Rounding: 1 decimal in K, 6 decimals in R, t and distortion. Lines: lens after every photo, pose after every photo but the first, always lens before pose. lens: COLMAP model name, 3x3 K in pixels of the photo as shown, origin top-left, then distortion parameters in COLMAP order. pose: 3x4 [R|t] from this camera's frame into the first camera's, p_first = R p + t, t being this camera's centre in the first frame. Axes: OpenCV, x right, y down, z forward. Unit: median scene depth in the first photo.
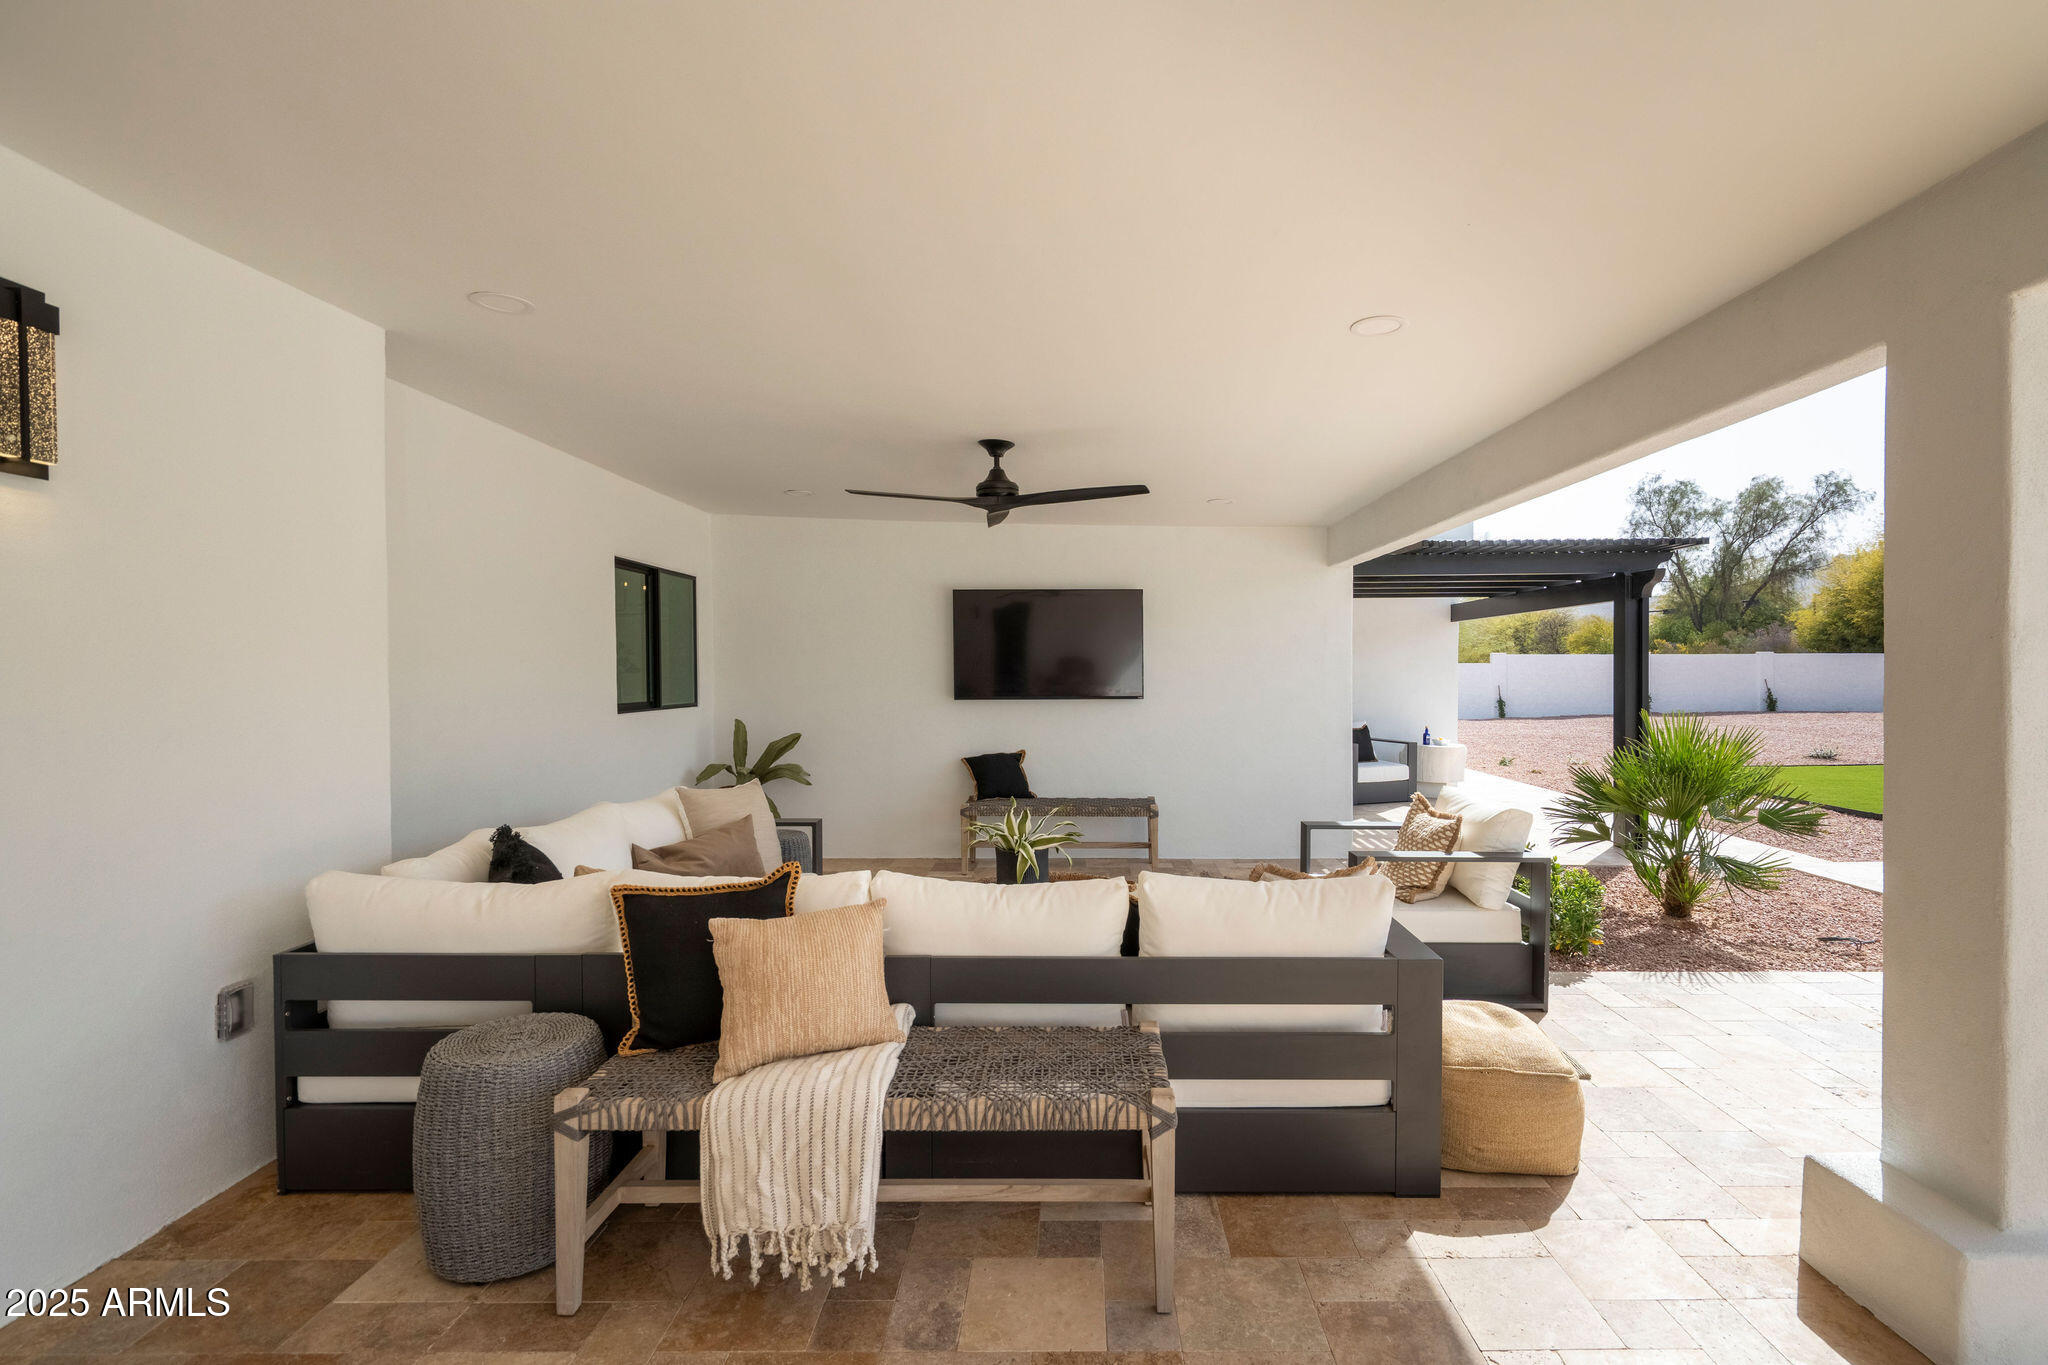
lens RADIAL K [[948.8, 0, 1090.7], [0, 948.8, 673.1], [0, 0, 1]] dist [0.000851, -0.000040]
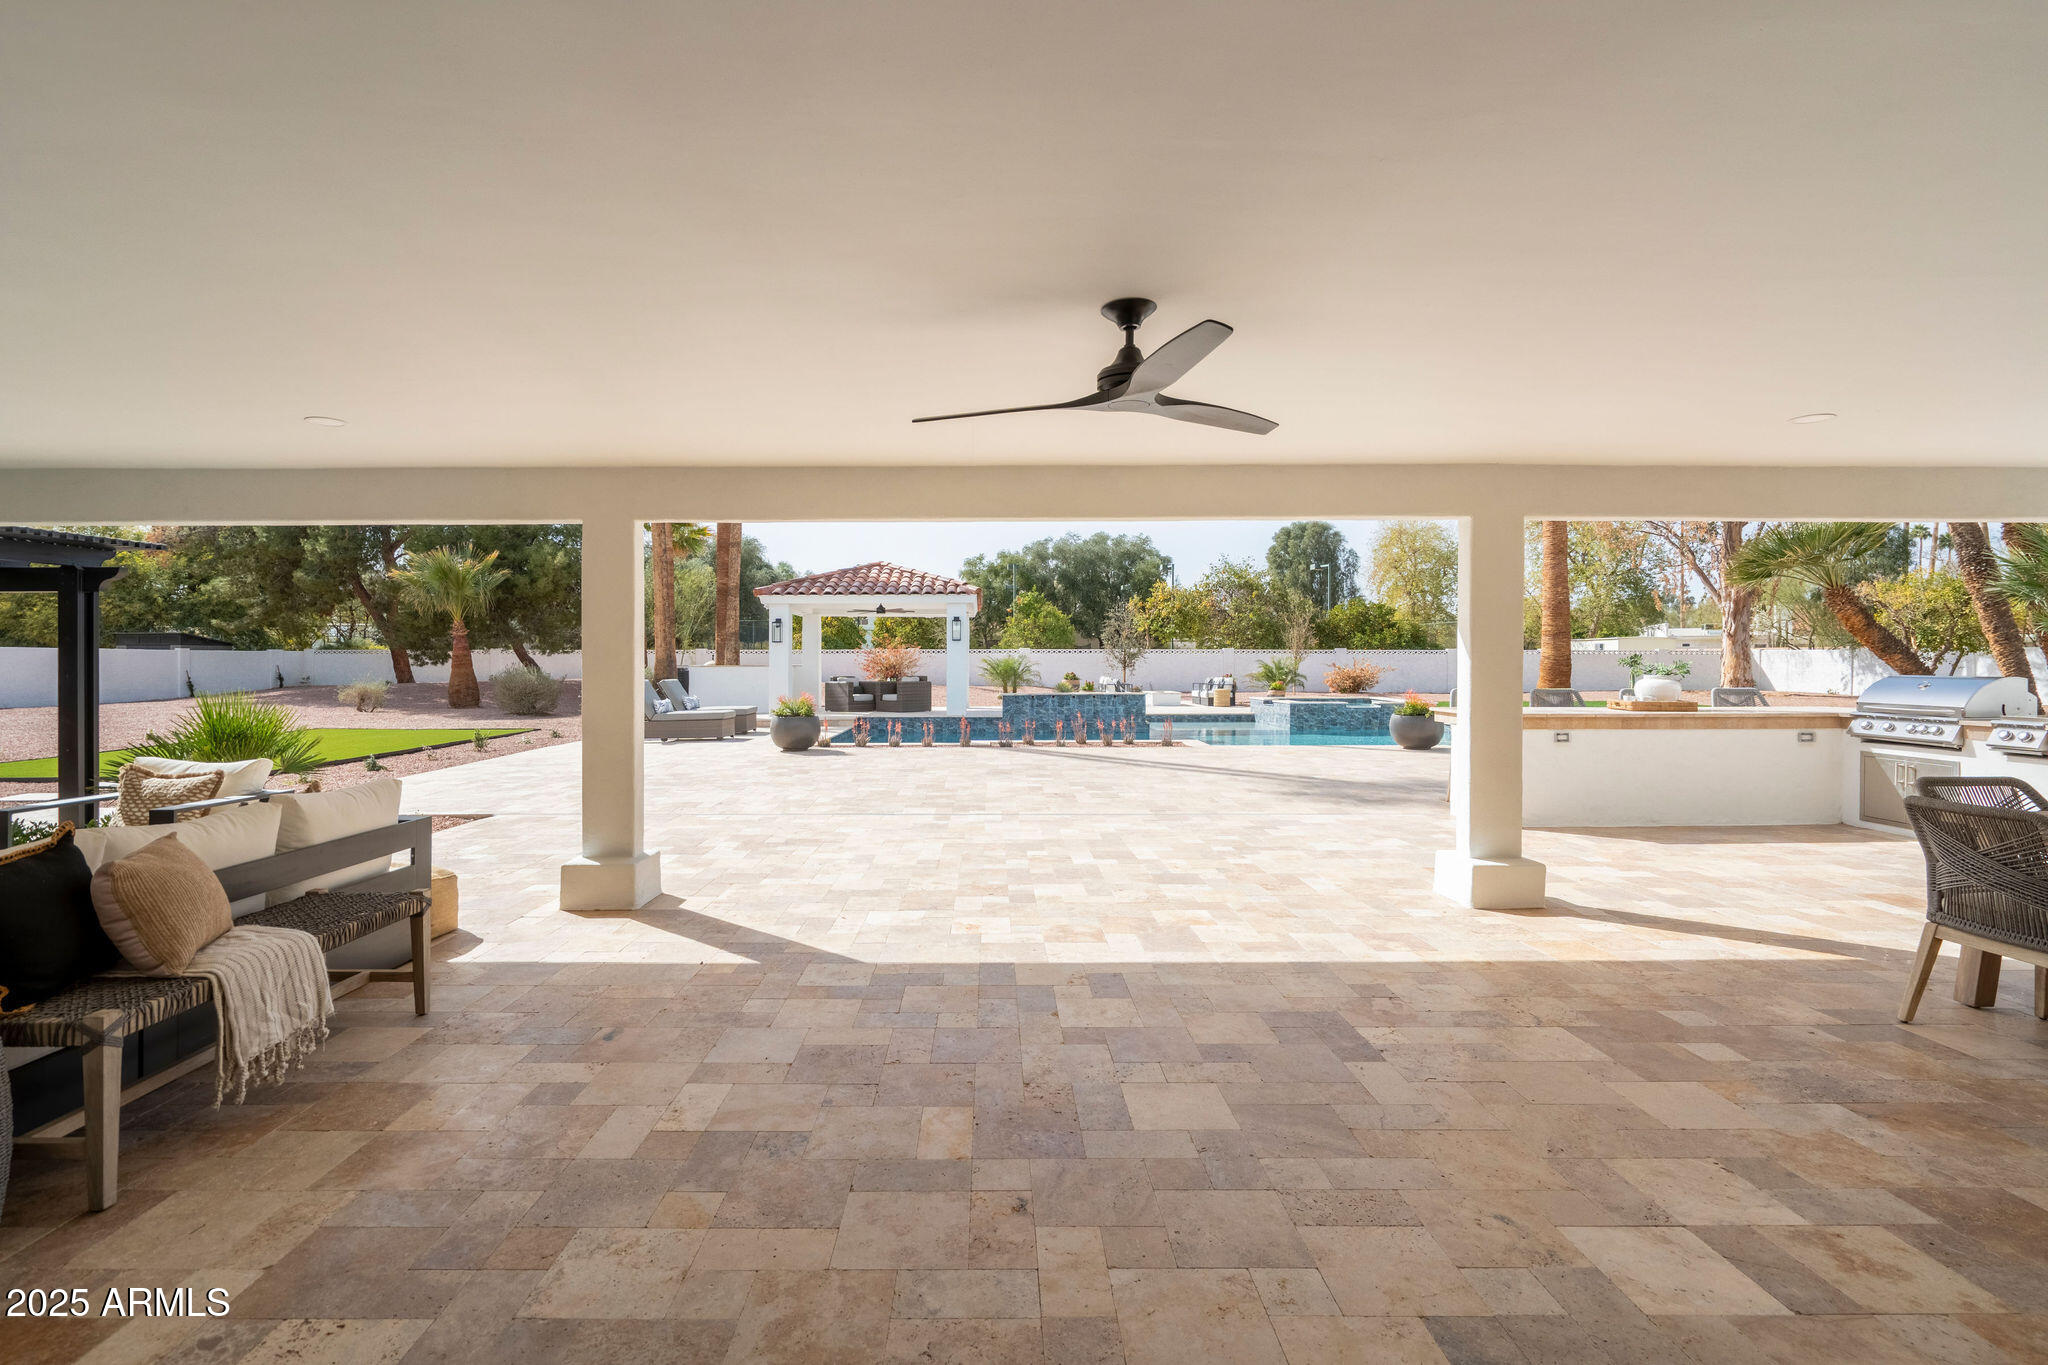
lens RADIAL K [[928.1, 0, 991.8], [0, 928.1, 668.2], [0, 0, 1]] dist [-0.007767, 0.003161]
pose [[0.012915, -0.004567, 0.999906, -0.509815], [0.006006, 0.999972, 0.004490, 0.010492], [-0.999899, 0.005948, 0.012942, -0.022994]]
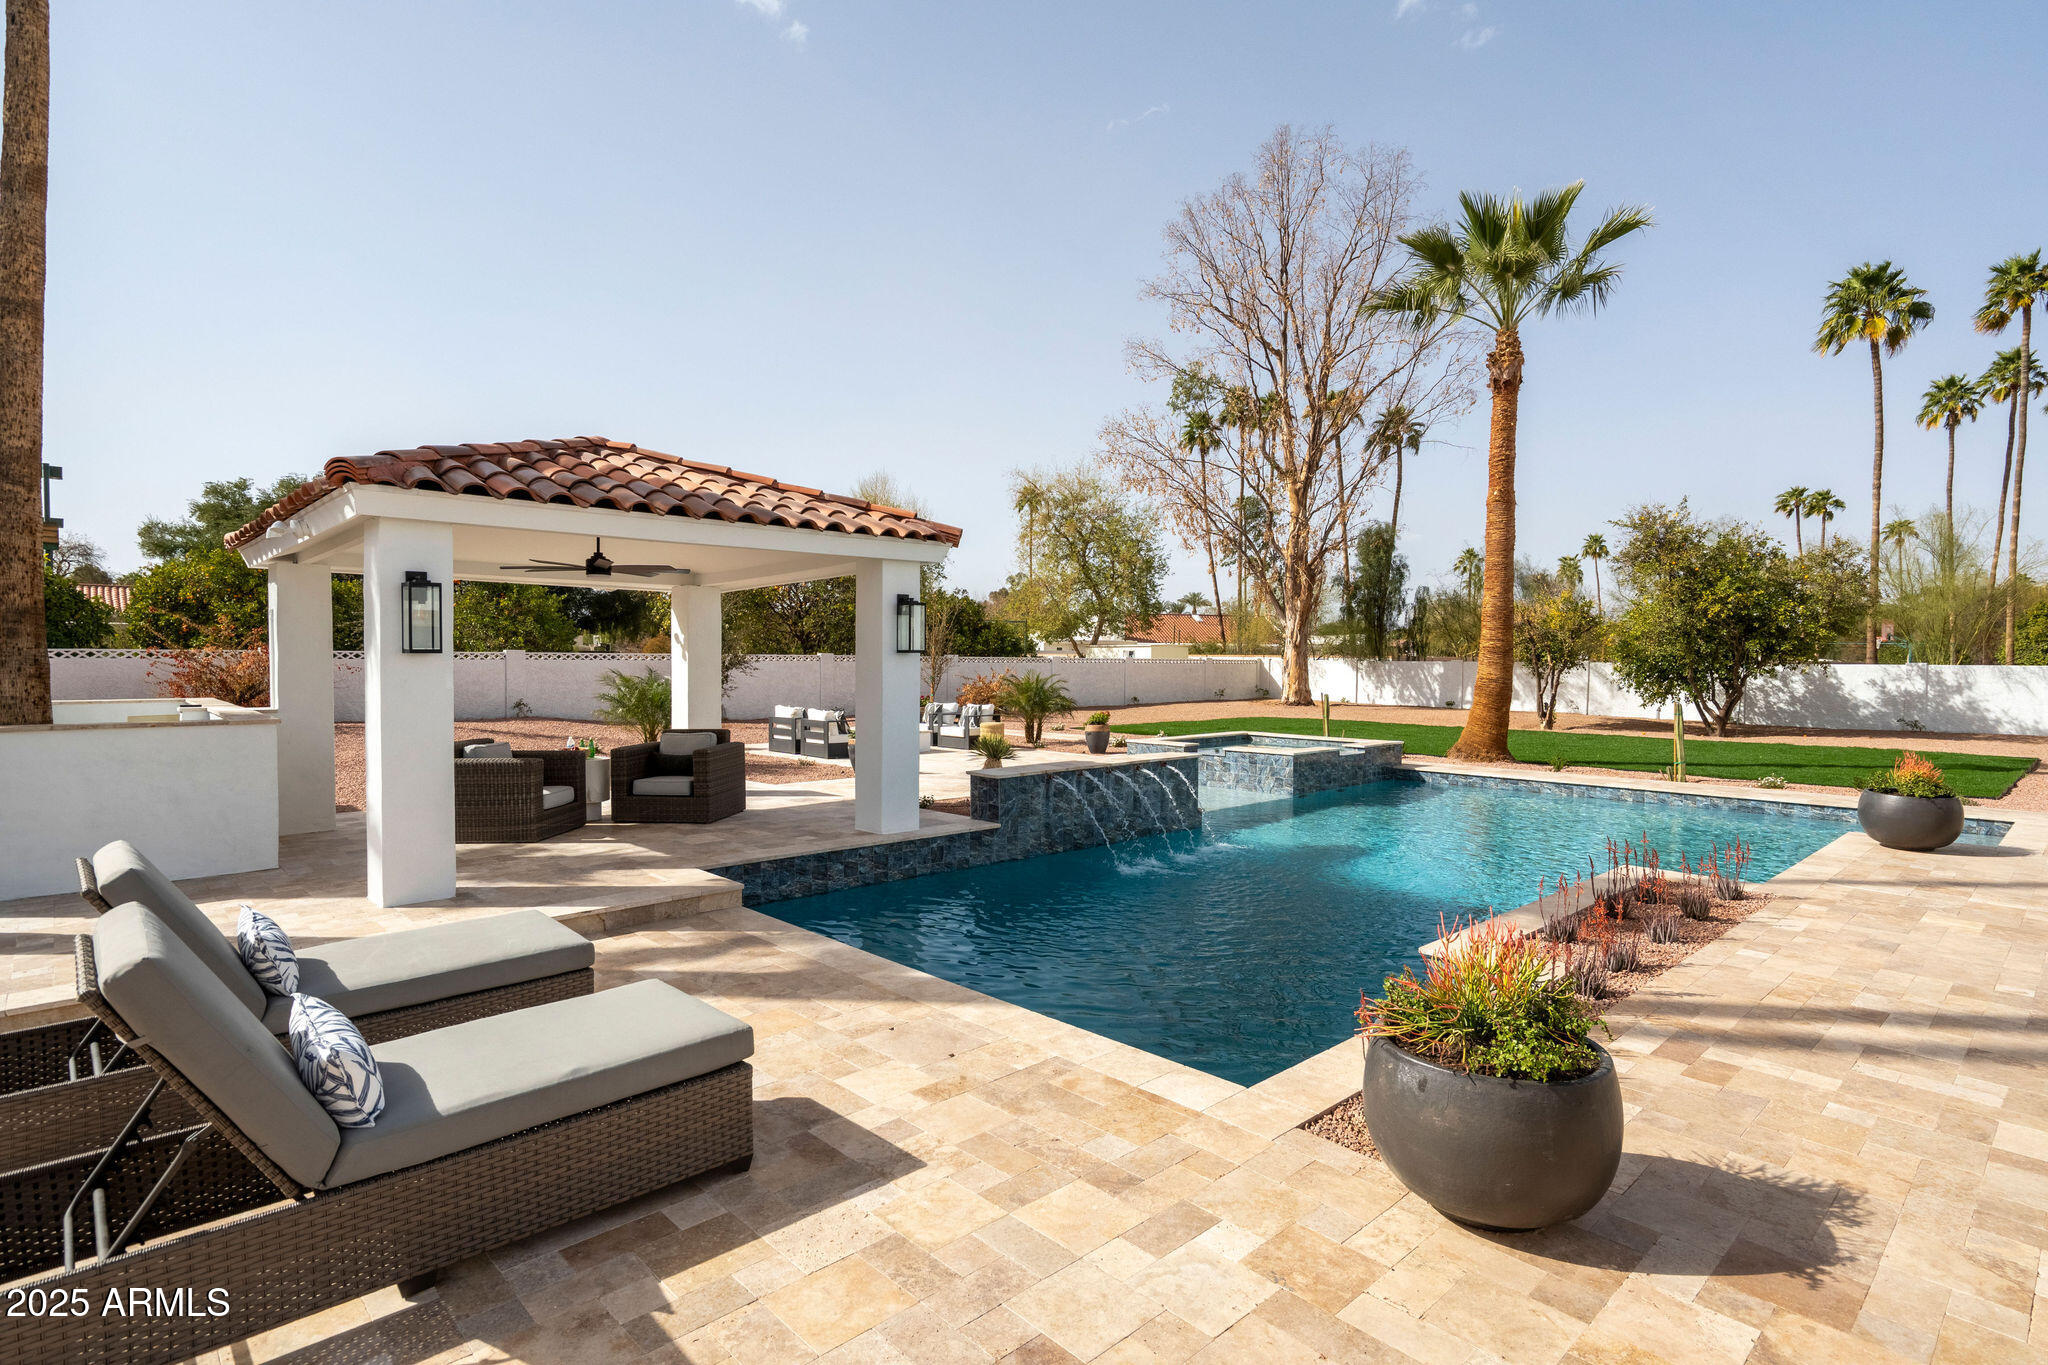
lens RADIAL K [[1035.4, 0, 1027.5], [0, 1035.4, 702.0], [0, 0, 1]] dist [-0.002819, -0.000326]
pose [[-0.672841, -0.031626, 0.739111, 1.343680], [-0.000204, 0.999094, 0.042564, -0.057467], [-0.739787, 0.028488, -0.672238, 0.925673]]
